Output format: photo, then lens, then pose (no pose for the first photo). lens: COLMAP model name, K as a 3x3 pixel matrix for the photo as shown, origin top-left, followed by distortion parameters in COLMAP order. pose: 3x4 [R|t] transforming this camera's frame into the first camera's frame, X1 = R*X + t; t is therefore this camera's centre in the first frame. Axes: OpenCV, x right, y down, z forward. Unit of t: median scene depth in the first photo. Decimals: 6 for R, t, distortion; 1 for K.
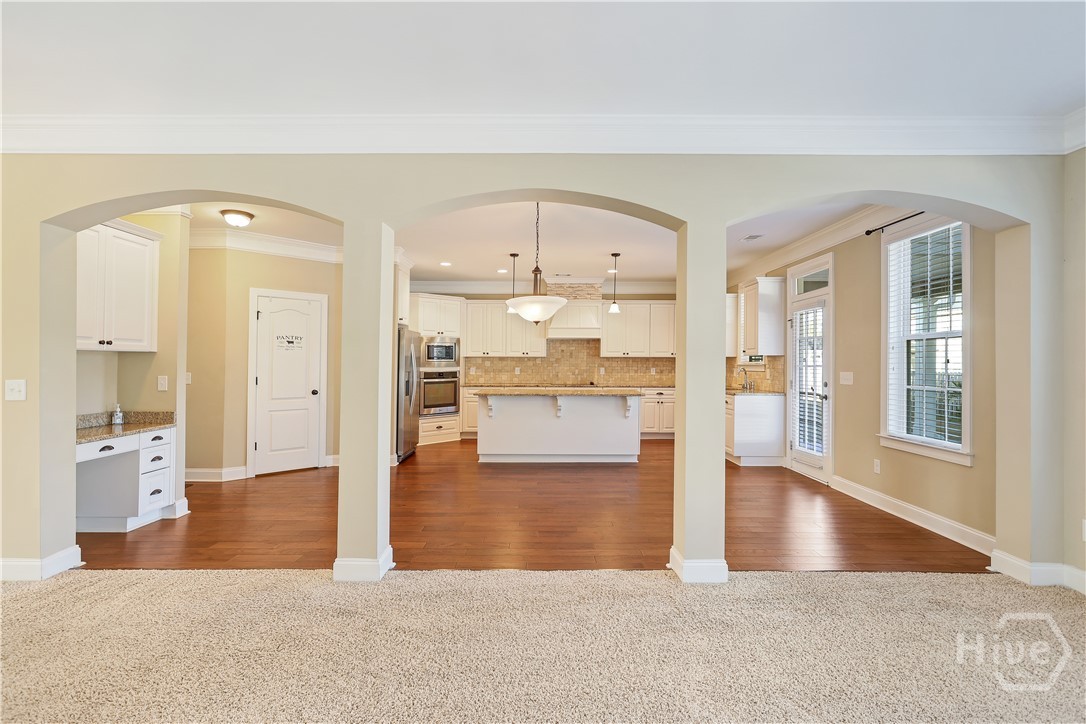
lens RADIAL K [[533.6, 0, 542.2], [0, 533.6, 362.7], [0, 0, 1]] dist [0.004119, 0.000251]
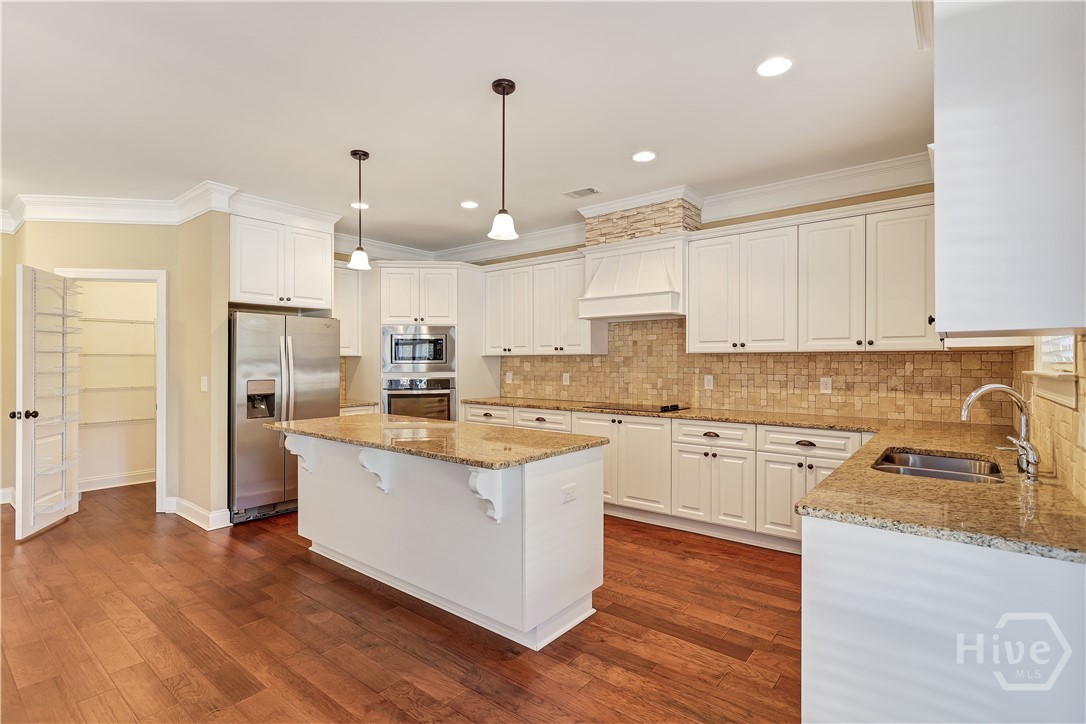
lens RADIAL K [[518.6, 0, 546.8], [0, 518.6, 361.1], [0, 0, 1]] dist [-0.004826, 0.003573]
pose [[0.777276, -0.004586, -0.629142, 0.303123], [0.001778, 0.999985, -0.005092, -0.001501], [0.629157, 0.002840, 0.777273, 0.561343]]
